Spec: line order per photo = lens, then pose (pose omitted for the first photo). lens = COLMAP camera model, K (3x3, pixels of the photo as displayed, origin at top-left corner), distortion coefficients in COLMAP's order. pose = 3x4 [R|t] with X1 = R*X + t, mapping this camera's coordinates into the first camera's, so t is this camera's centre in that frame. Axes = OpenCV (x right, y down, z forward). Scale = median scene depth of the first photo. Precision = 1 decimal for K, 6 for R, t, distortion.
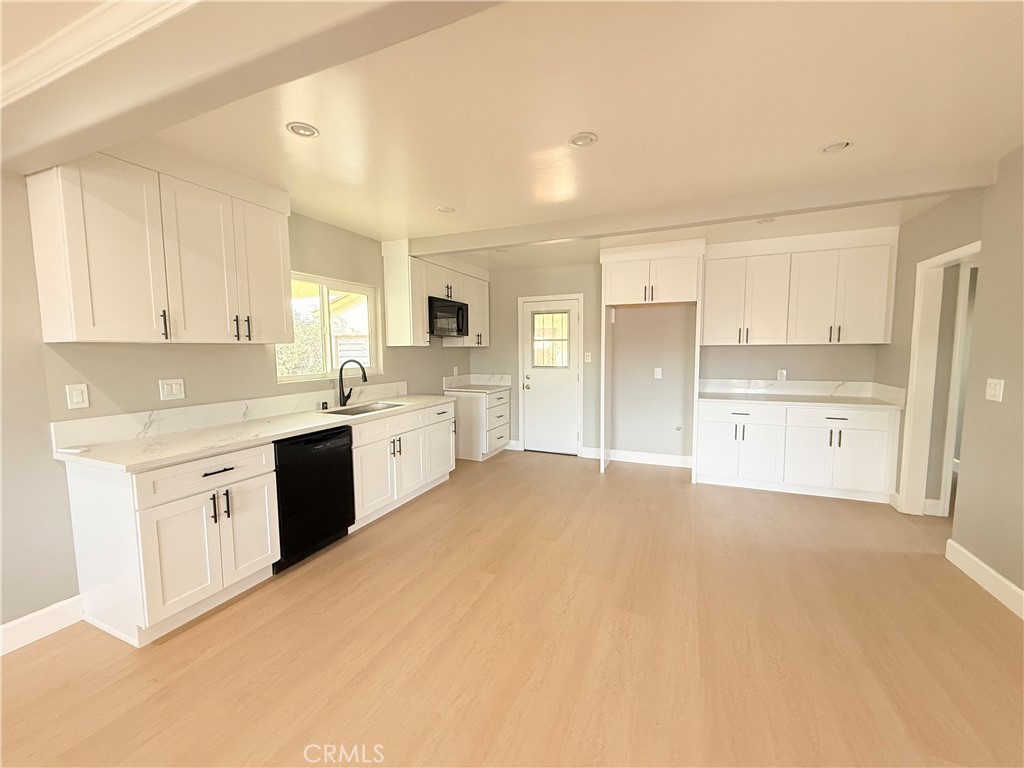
lens RADIAL K [[407.5, 0, 509.1], [0, 407.5, 382.2], [0, 0, 1]] dist [0.001263, 0.000241]
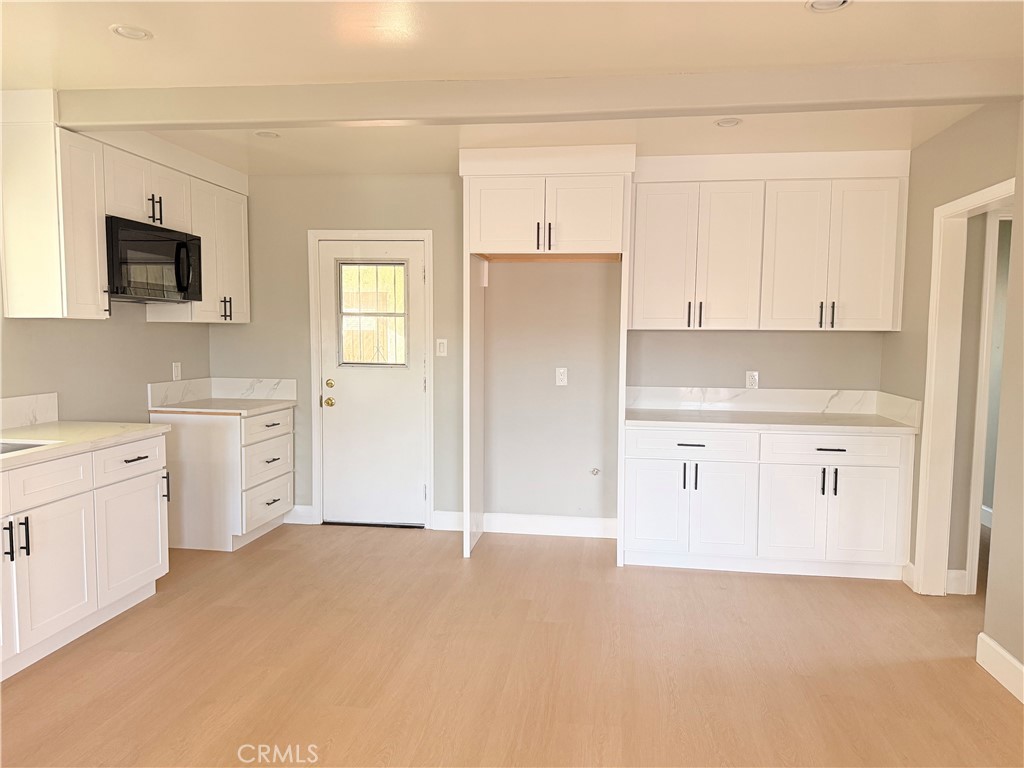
lens RADIAL K [[716.5, 0, 512.0], [0, 716.5, 384.0], [0, 0, 1]] dist [0.099165, -0.126836]
pose [[0.963697, -0.002072, 0.266992, 0.031930], [0.004490, 0.999954, -0.008447, -0.003709], [-0.266962, 0.009339, 0.963662, 0.050077]]
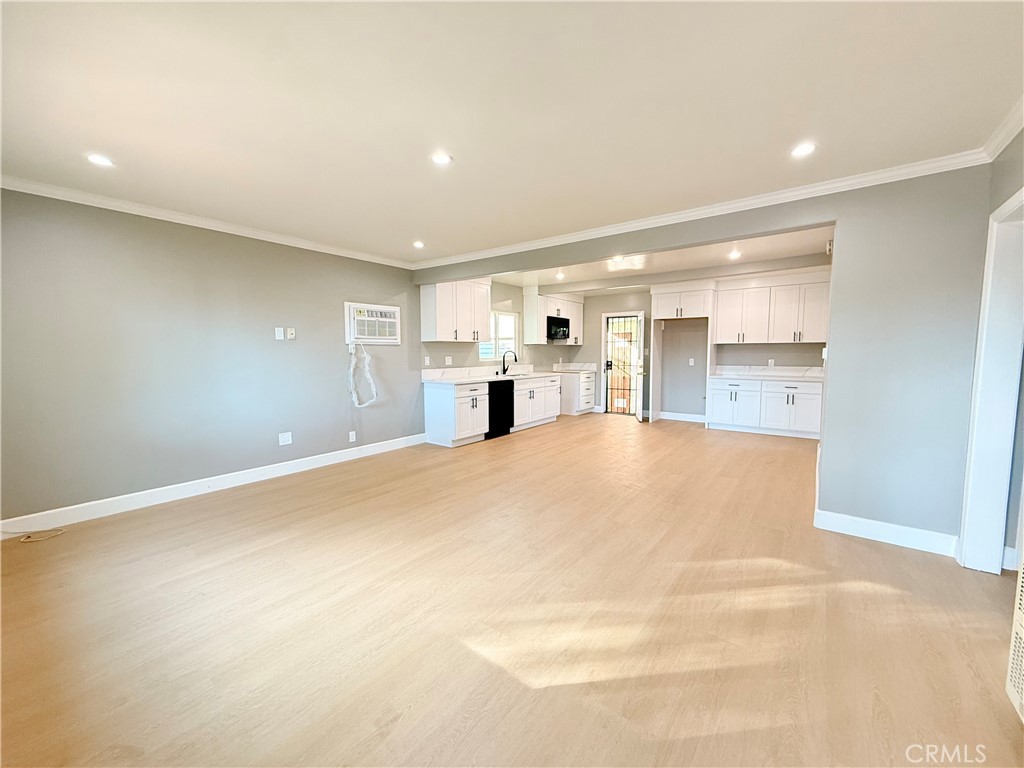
lens RADIAL K [[407.5, 0, 509.1], [0, 407.5, 382.2], [0, 0, 1]] dist [0.001263, 0.000241]
pose [[0.969691, 0.022245, -0.243320, 0.079709], [-0.023269, 0.999728, -0.001333, 0.083012], [0.243224, 0.006955, 0.969945, -0.763613]]
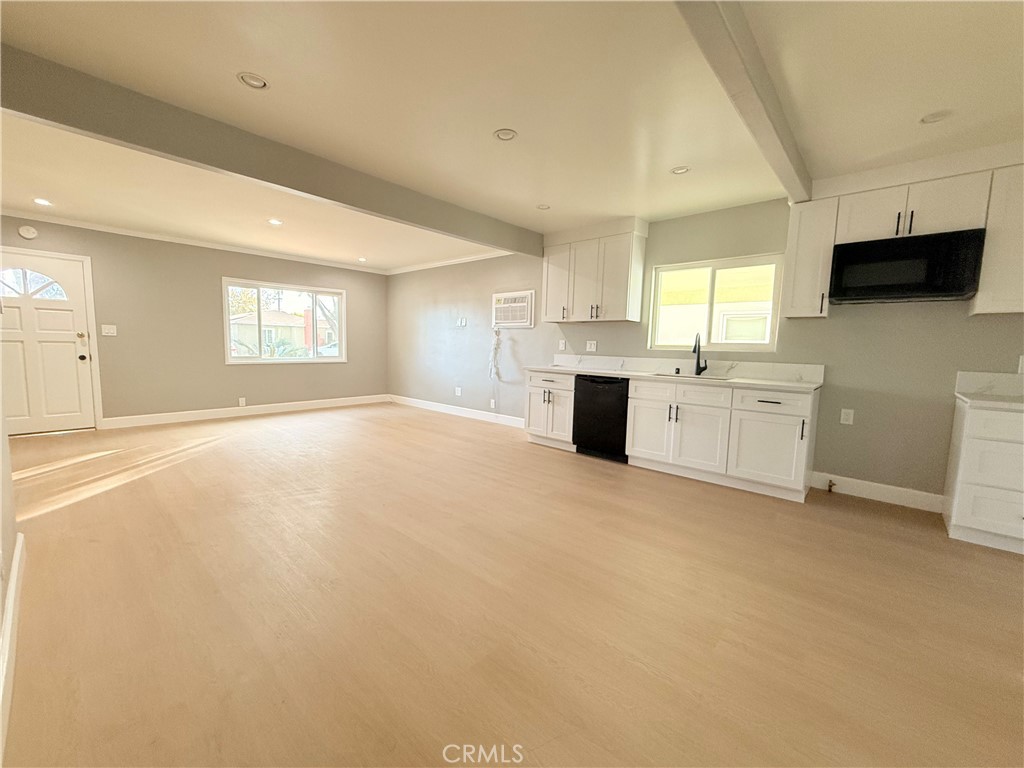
lens RADIAL K [[407.5, 0, 509.1], [0, 407.5, 382.2], [0, 0, 1]] dist [0.001263, 0.000241]
pose [[-0.326576, 0.080585, -0.941729, 0.681009], [-0.101674, 0.987582, 0.119768, -0.003511], [0.939686, 0.134863, -0.314327, 0.733785]]
